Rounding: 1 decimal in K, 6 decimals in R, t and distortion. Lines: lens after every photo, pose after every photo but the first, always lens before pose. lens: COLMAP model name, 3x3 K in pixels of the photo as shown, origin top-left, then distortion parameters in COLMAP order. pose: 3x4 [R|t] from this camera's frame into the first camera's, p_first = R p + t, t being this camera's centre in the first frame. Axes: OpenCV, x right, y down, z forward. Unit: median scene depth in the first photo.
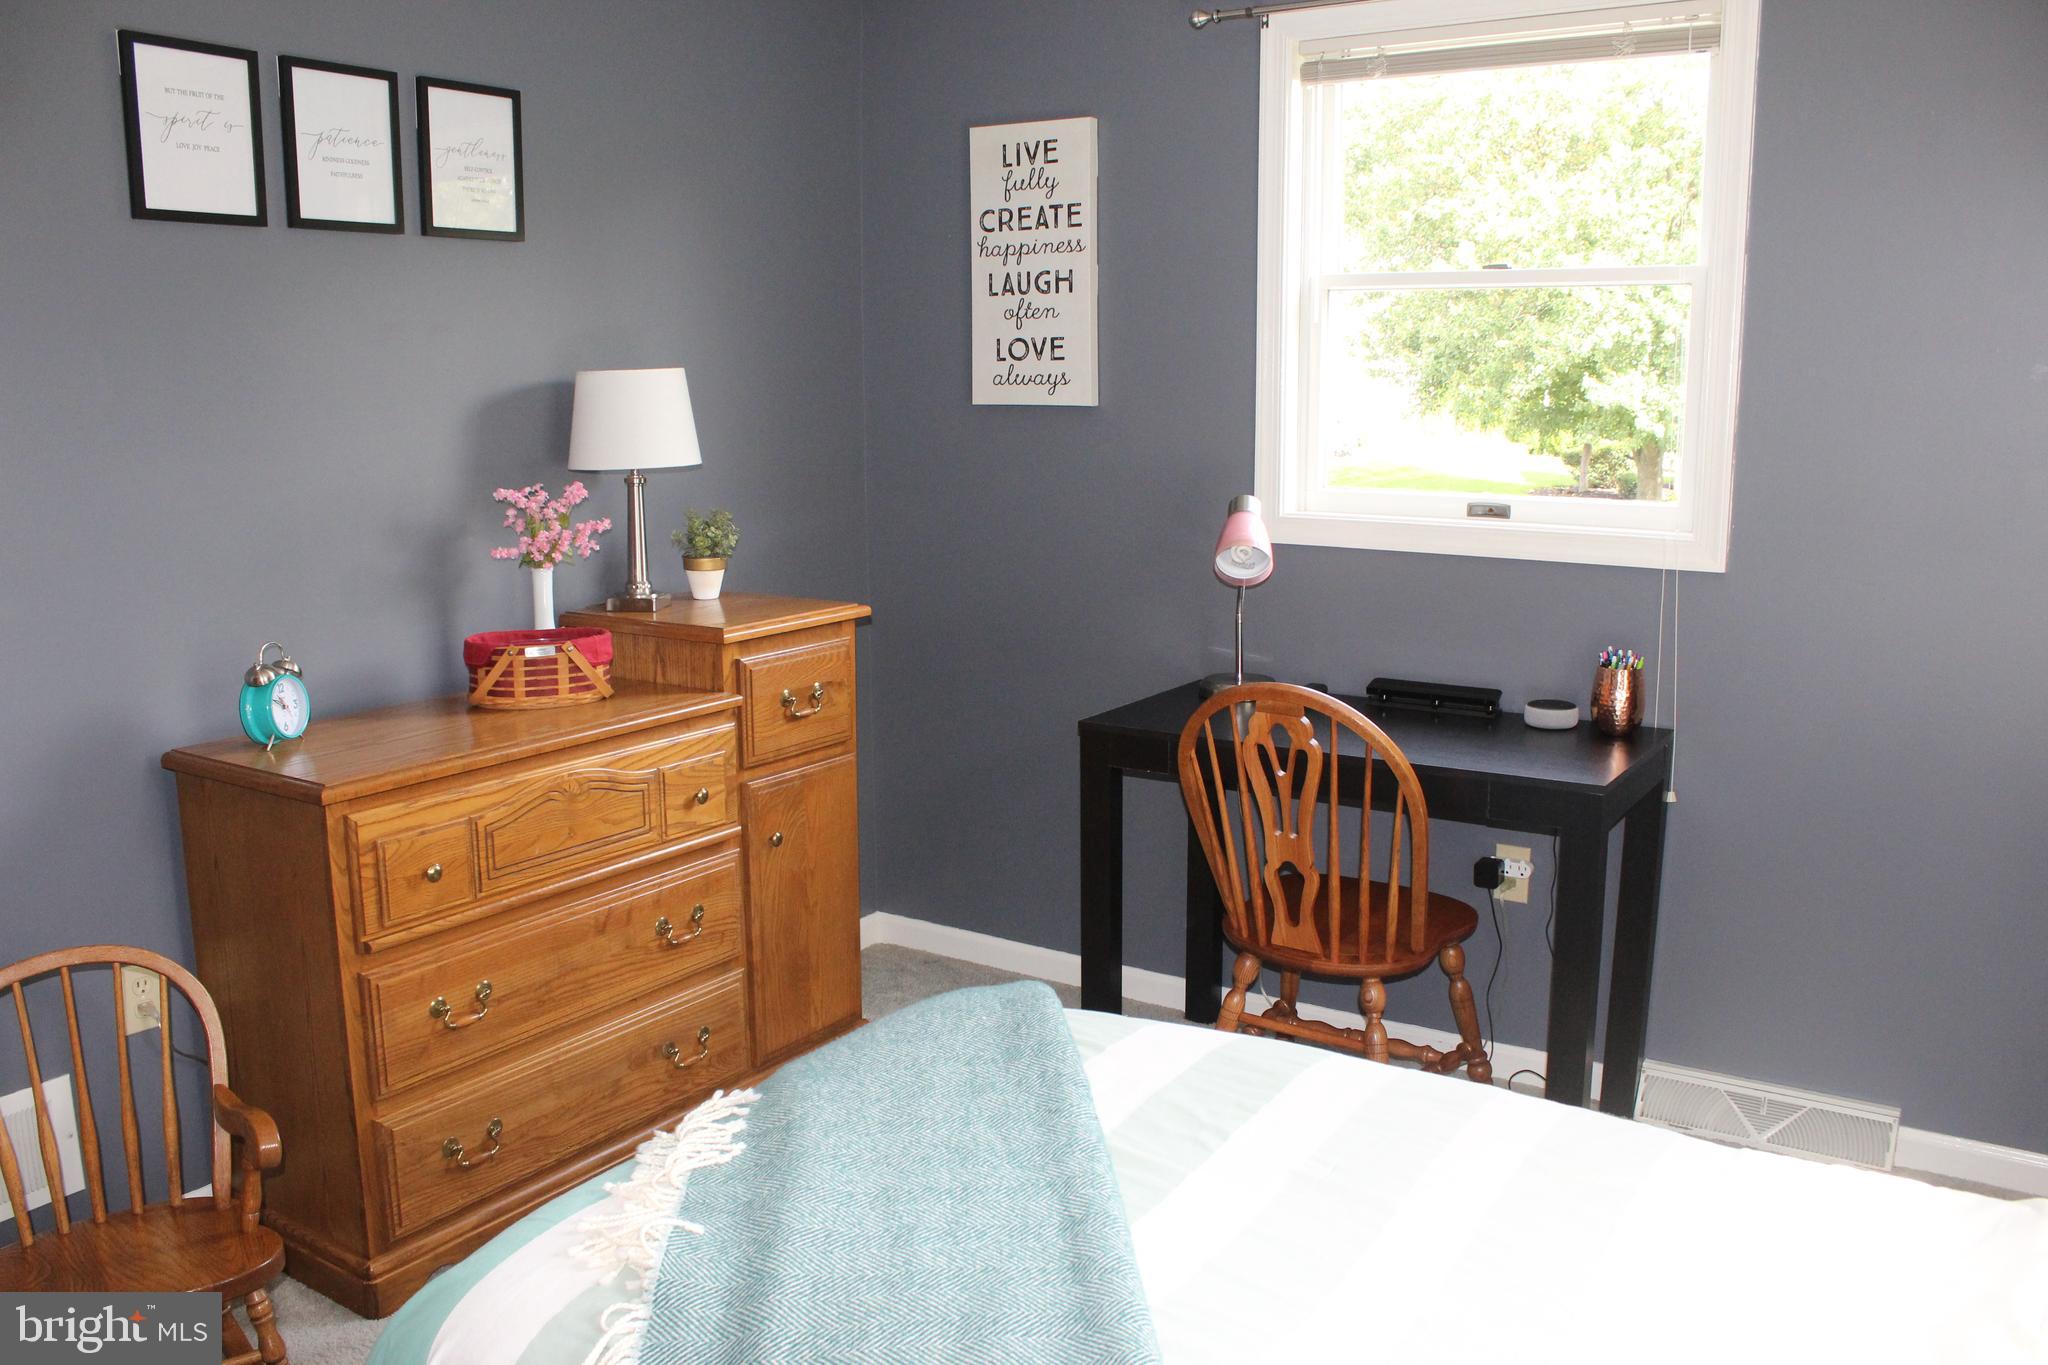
lens RADIAL K [[1709.2, 0, 992.3], [0, 1709.2, 693.3], [0, 0, 1]] dist [-0.174506, 0.166921]
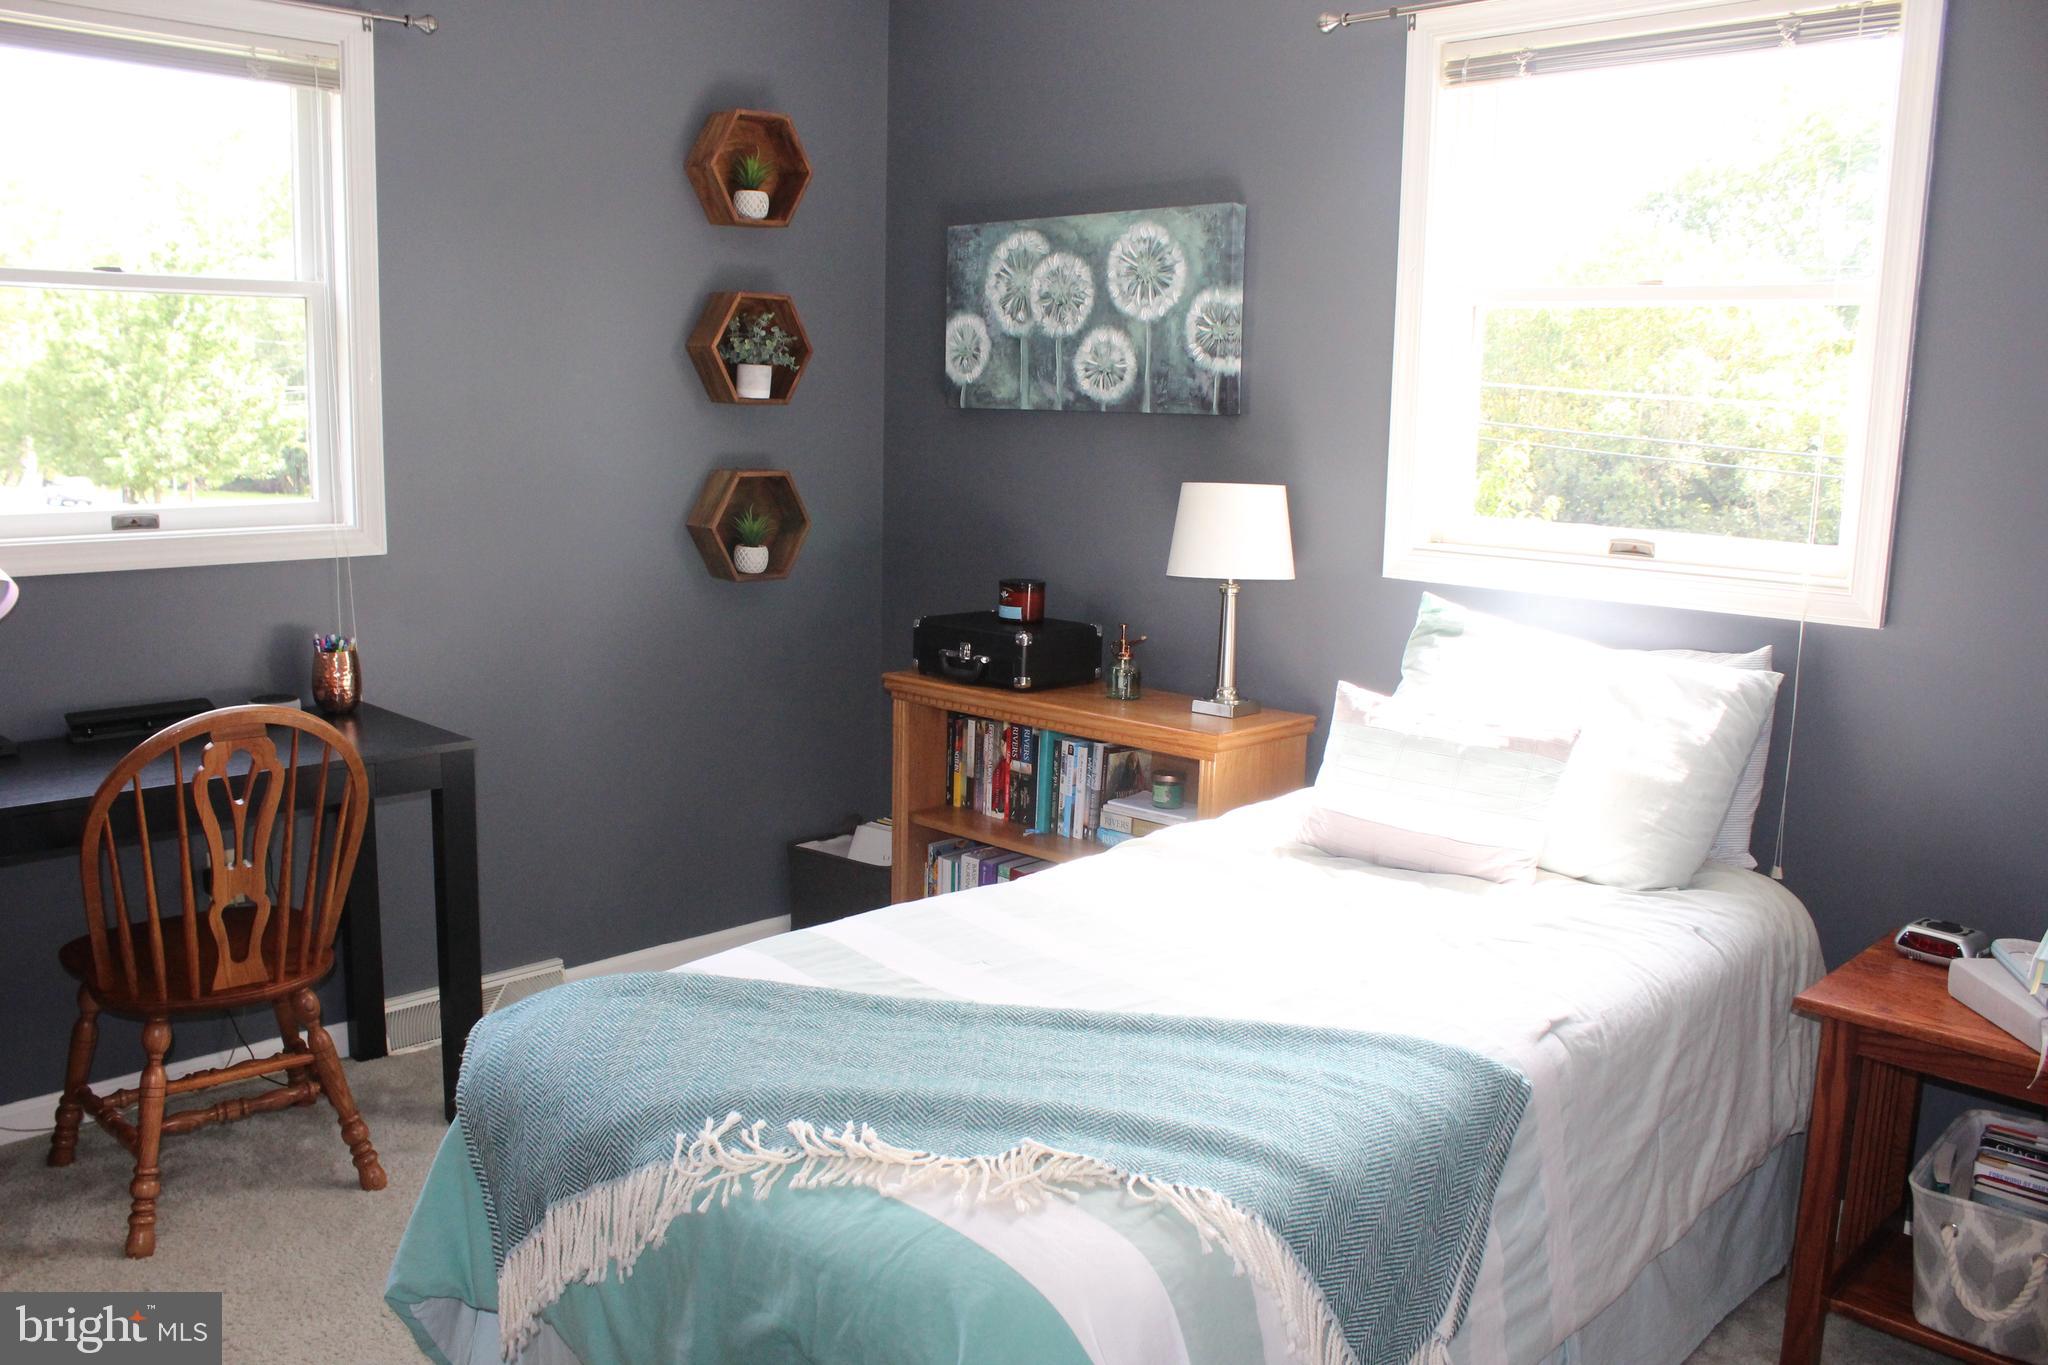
lens RADIAL K [[1709.2, 0, 992.3], [0, 1709.2, 693.3], [0, 0, 1]] dist [-0.174506, 0.166921]
pose [[0.179266, -0.158989, 0.970869, -0.625398], [0.160245, 0.978395, 0.130633, -0.064348], [-0.970662, 0.132159, 0.200870, 0.386100]]
